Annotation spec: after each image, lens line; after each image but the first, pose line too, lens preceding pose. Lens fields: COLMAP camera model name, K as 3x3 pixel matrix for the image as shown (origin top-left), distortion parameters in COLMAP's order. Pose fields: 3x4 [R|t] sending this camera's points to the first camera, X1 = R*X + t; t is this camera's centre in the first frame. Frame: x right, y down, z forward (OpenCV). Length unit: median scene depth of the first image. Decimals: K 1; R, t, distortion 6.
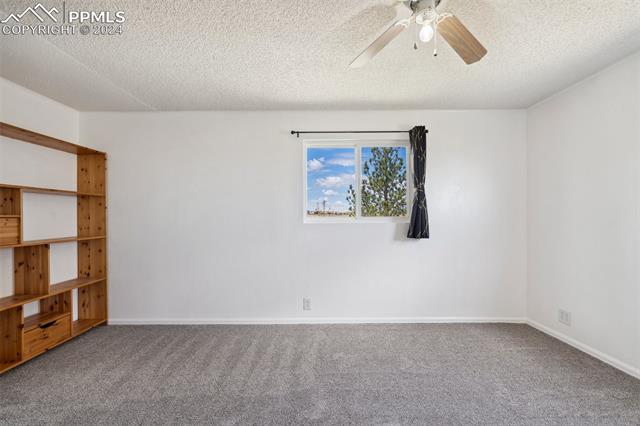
lens RADIAL K [[294.7, 0, 316.4], [0, 294.7, 216.6], [0, 0, 1]] dist [-0.002113, 0.001719]
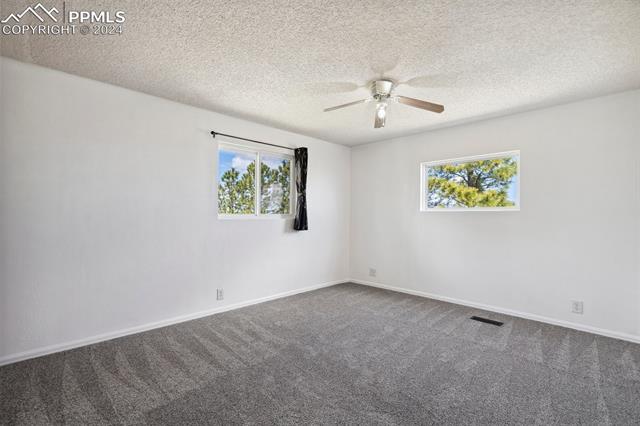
lens RADIAL K [[294.7, 0, 315.0], [0, 294.7, 218.6], [0, 0, 1]] dist [-0.002113, 0.001719]
pose [[0.710388, 0.000686, 0.703810, -0.626942], [-0.011701, 0.999873, 0.010835, 0.005635], [-0.703713, -0.015933, 0.710306, -0.003264]]
